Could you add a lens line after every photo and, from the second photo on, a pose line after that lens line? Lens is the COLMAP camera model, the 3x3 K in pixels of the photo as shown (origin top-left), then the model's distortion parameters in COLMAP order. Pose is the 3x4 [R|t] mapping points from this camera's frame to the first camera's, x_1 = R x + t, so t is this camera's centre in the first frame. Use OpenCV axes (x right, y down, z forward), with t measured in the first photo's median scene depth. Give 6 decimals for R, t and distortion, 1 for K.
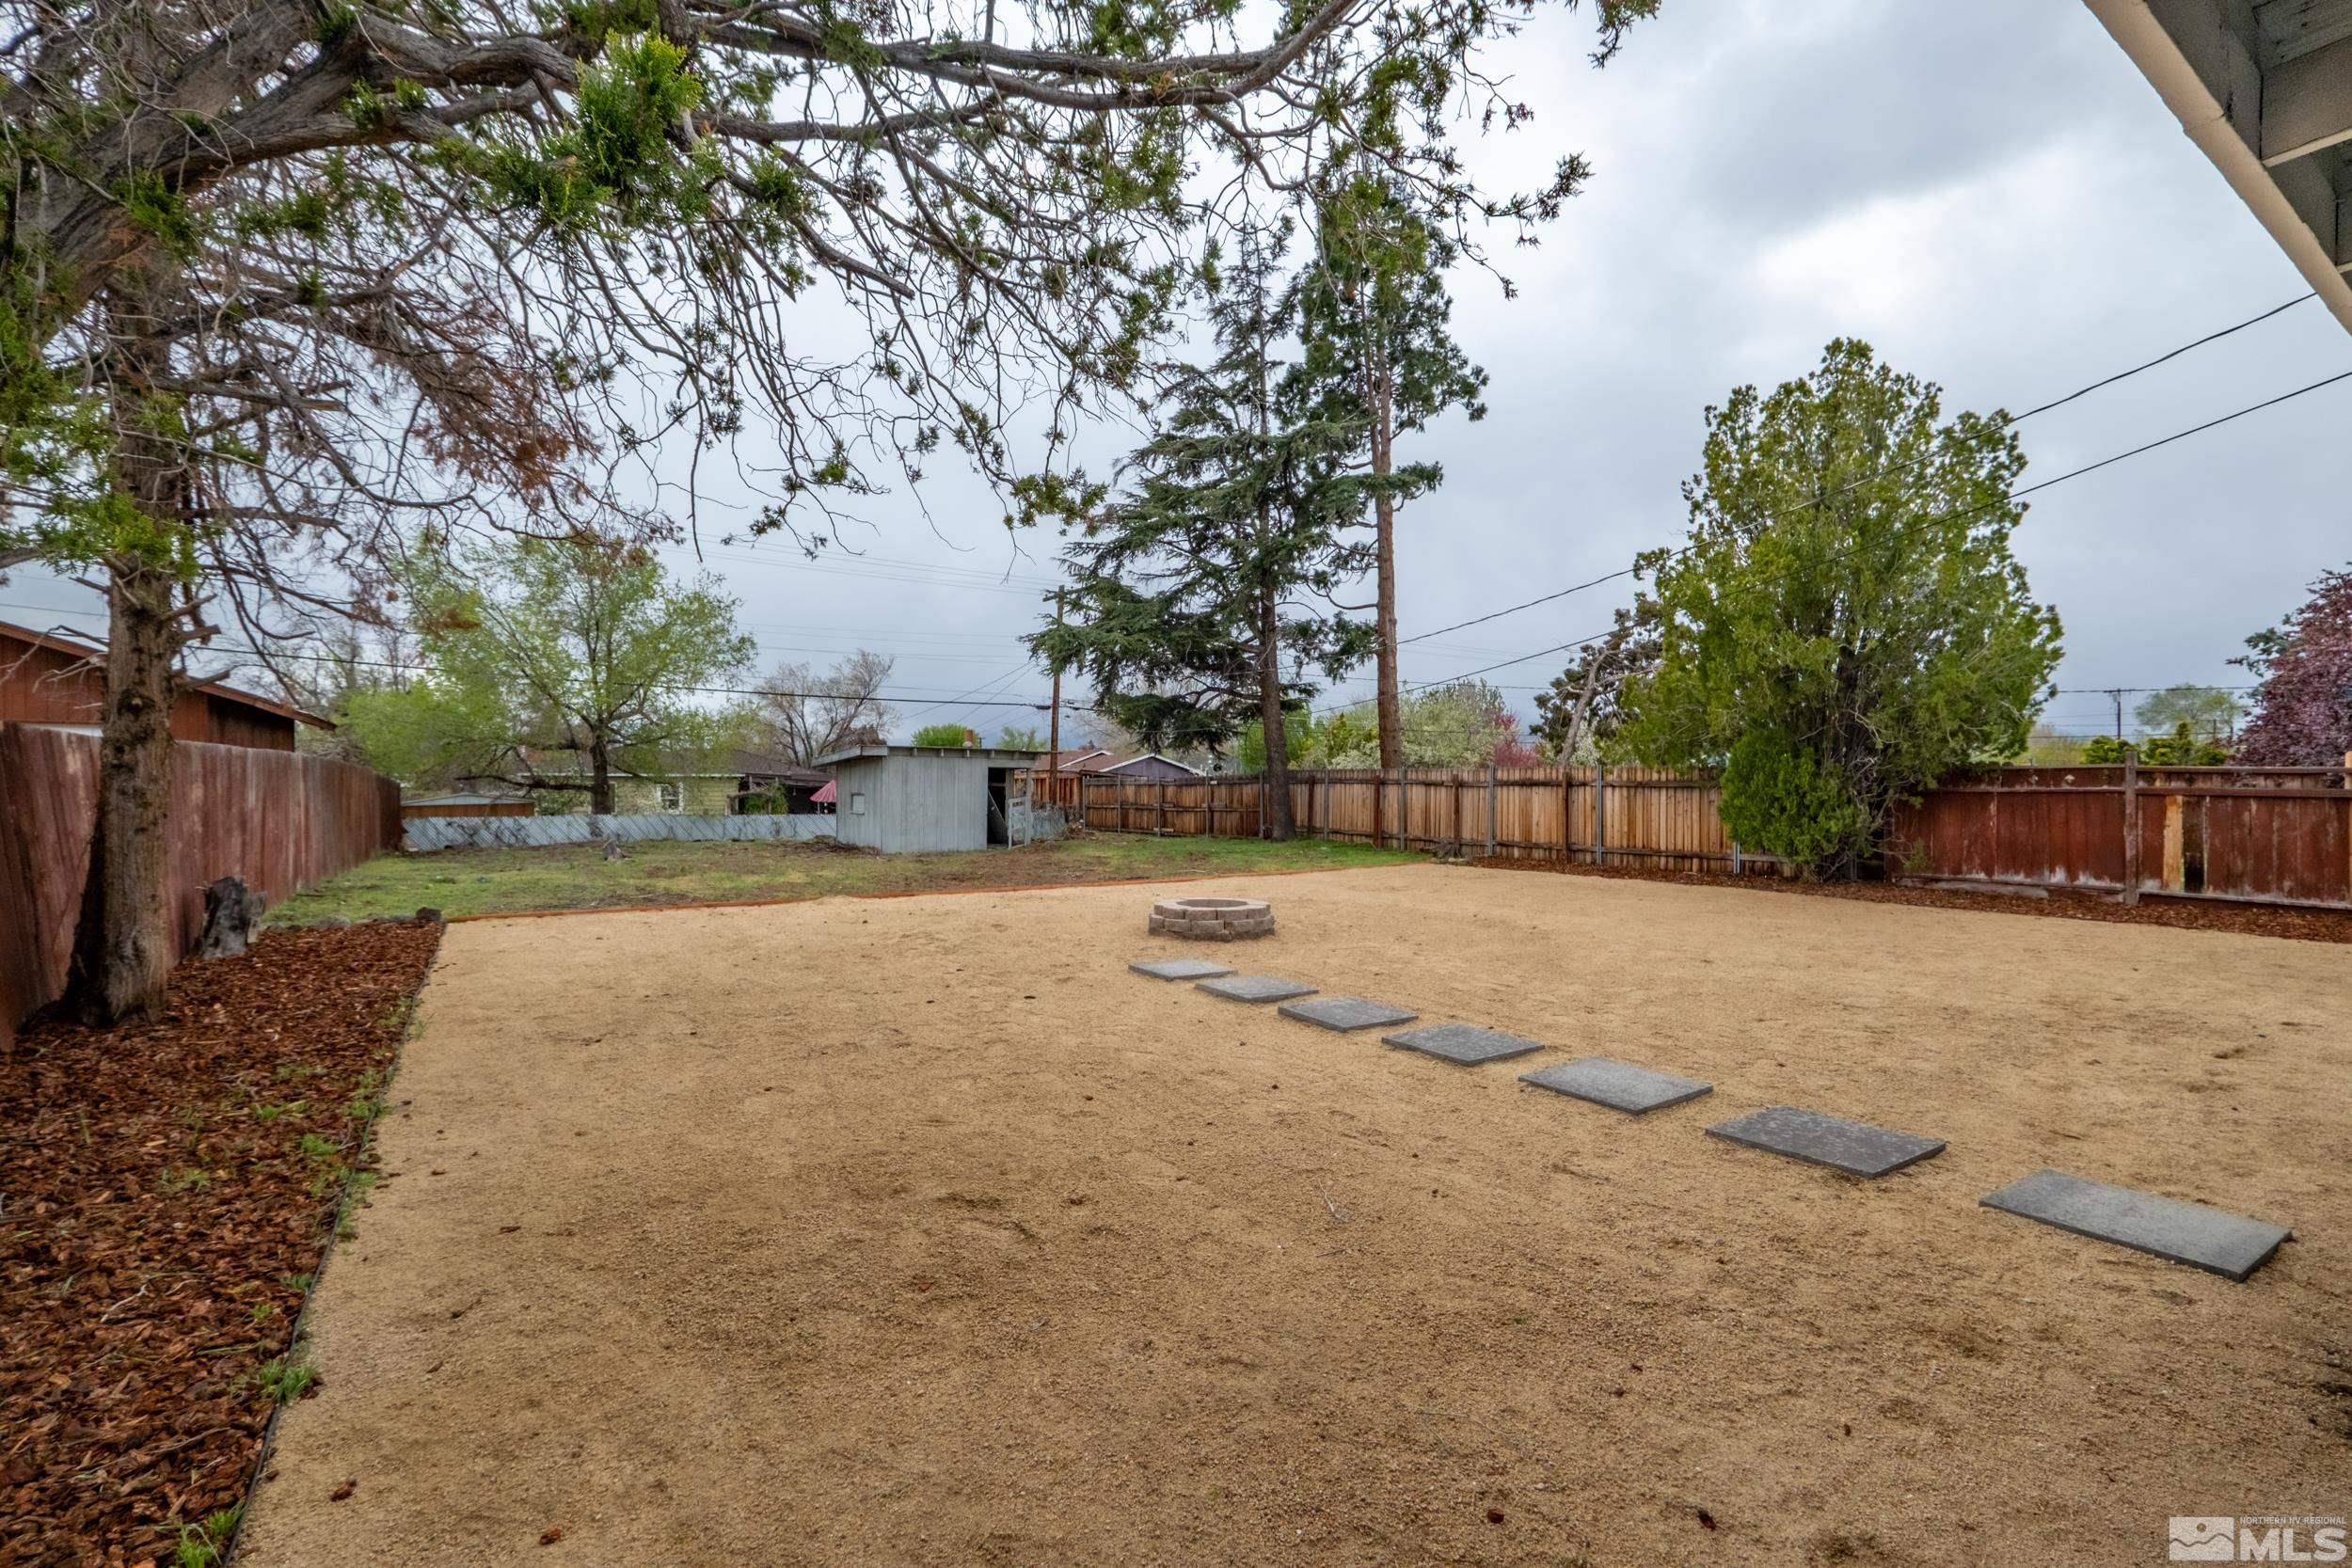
lens RADIAL K [[1047.3, 0, 1188.0], [0, 1047.3, 786.8], [0, 0, 1]] dist [-0.000001, -0.001679]
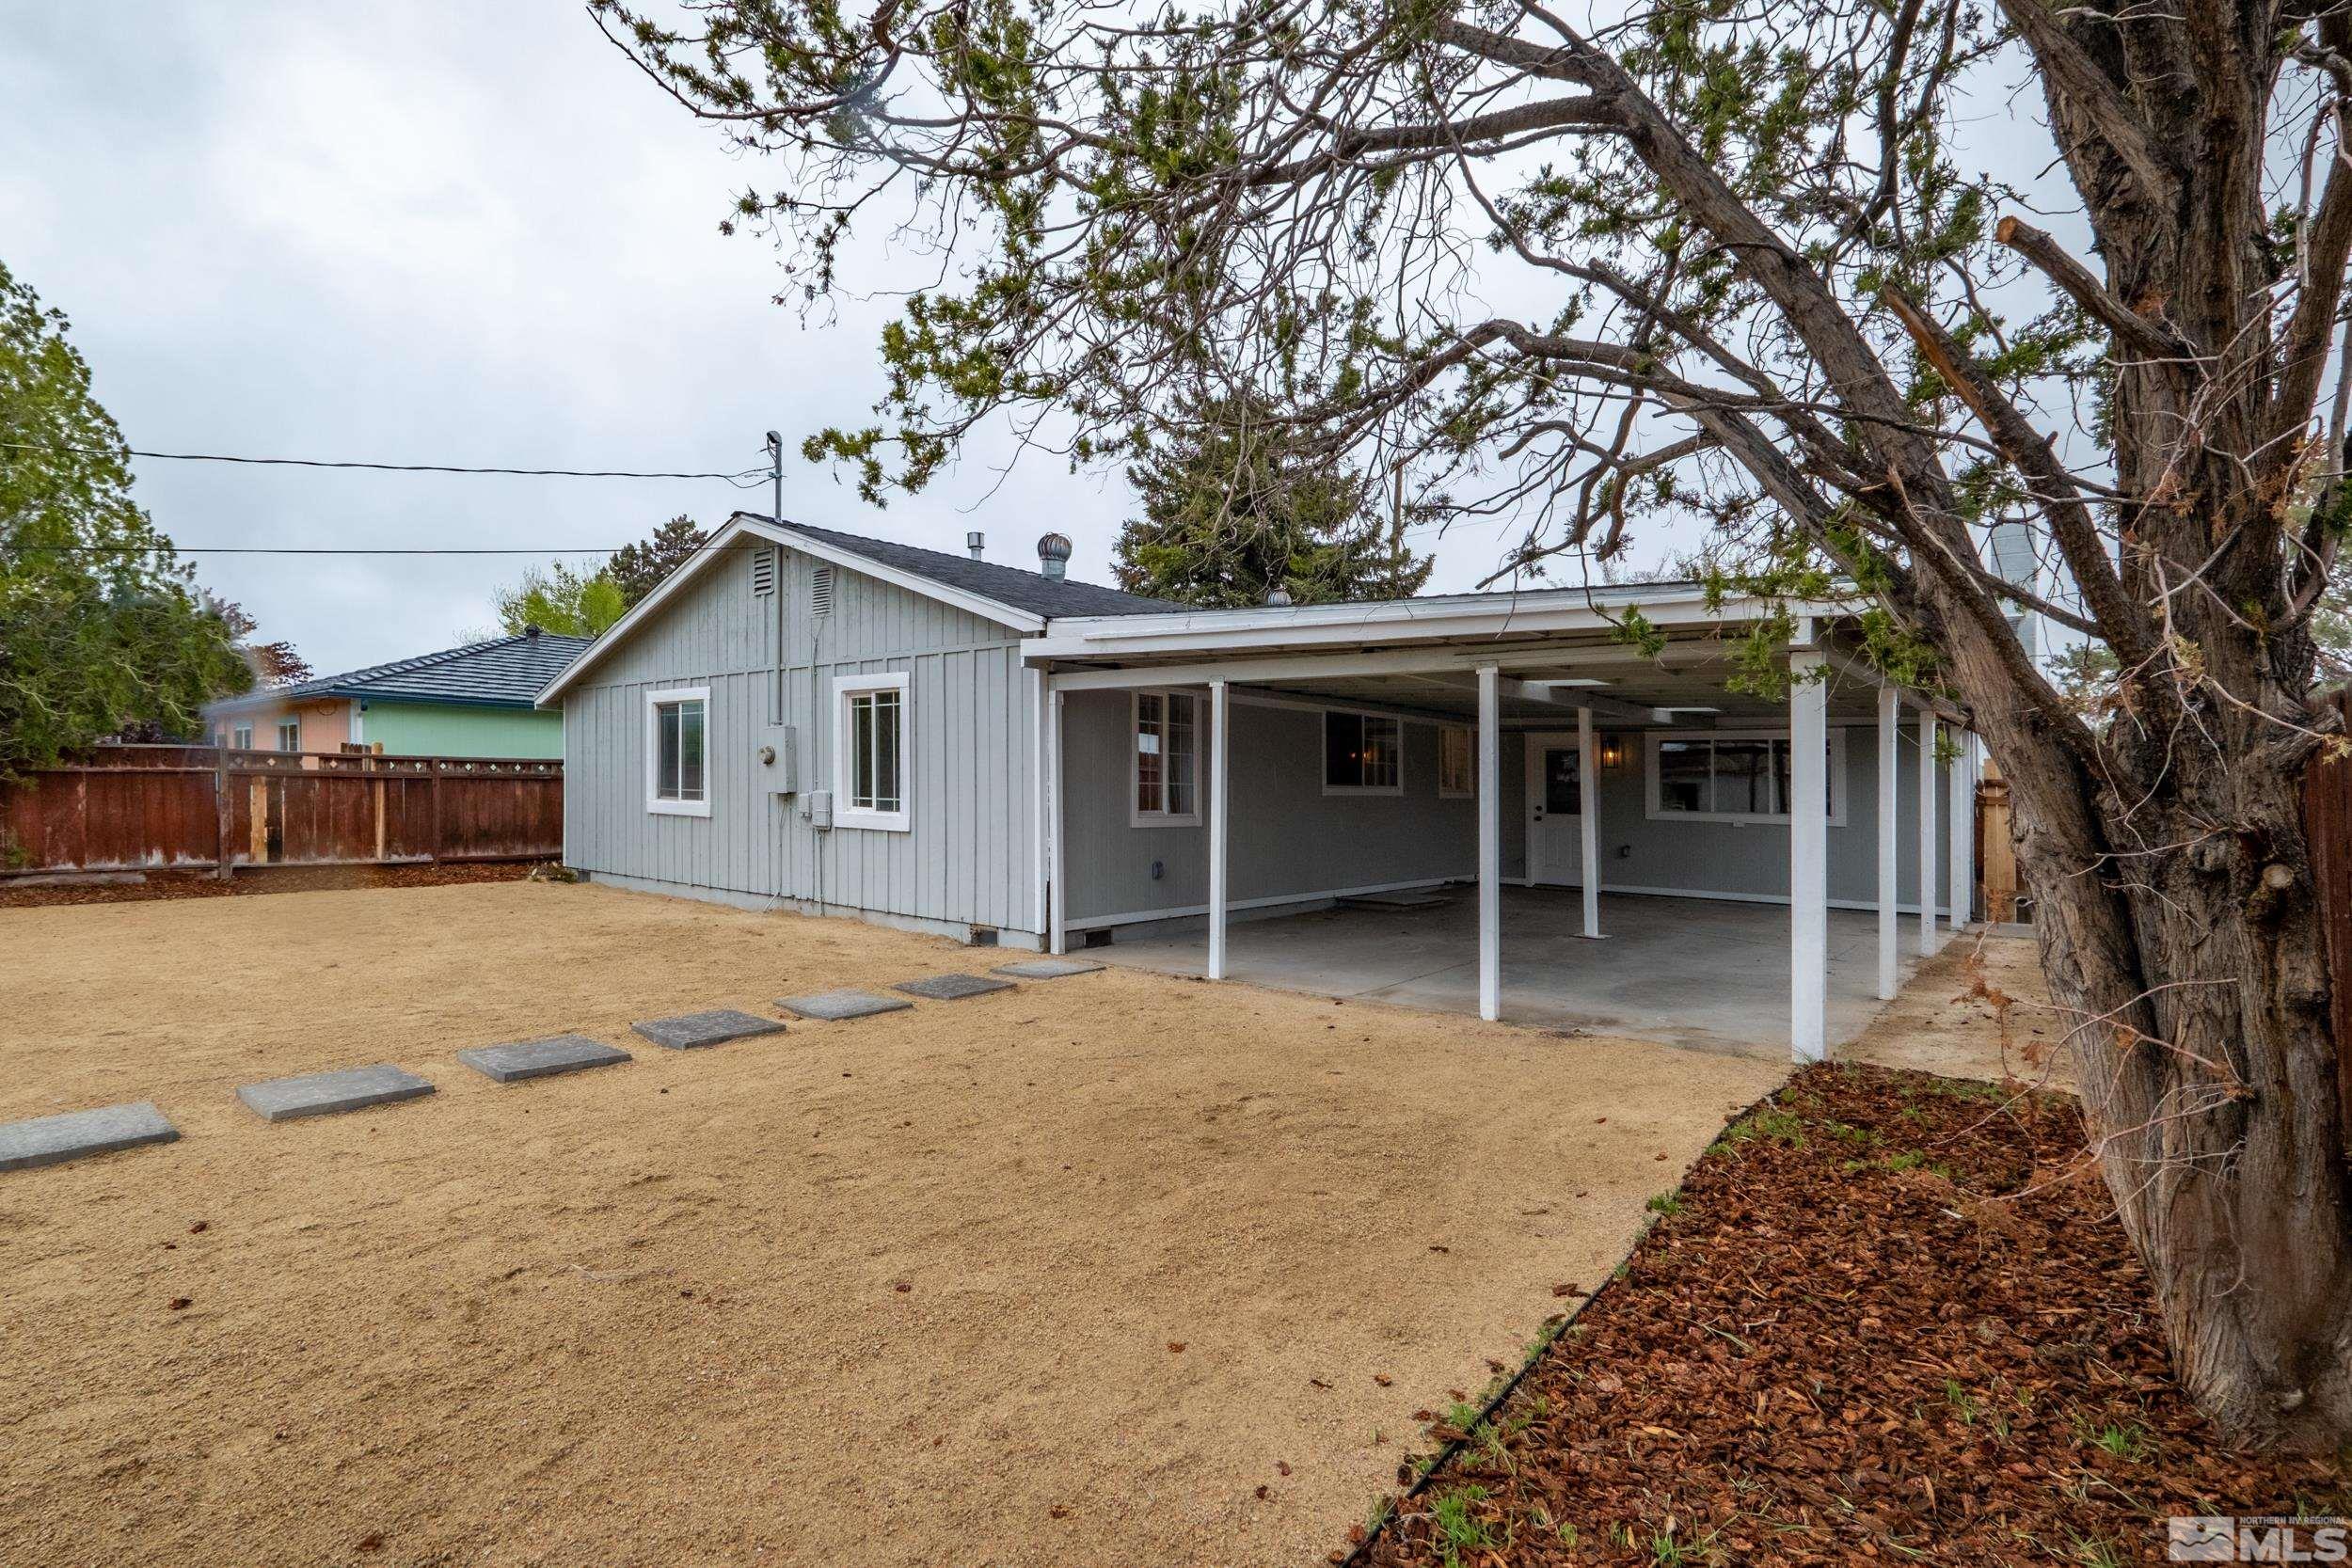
lens RADIAL K [[1047.3, 0, 1159.9], [0, 1047.3, 784.9], [0, 0, 1]] dist [-0.000001, -0.001679]
pose [[-0.289757, -0.007224, 0.957073, -0.366731], [-0.016586, 0.999859, 0.002526, -0.001512], [-0.956957, -0.015142, -0.289836, 0.375733]]
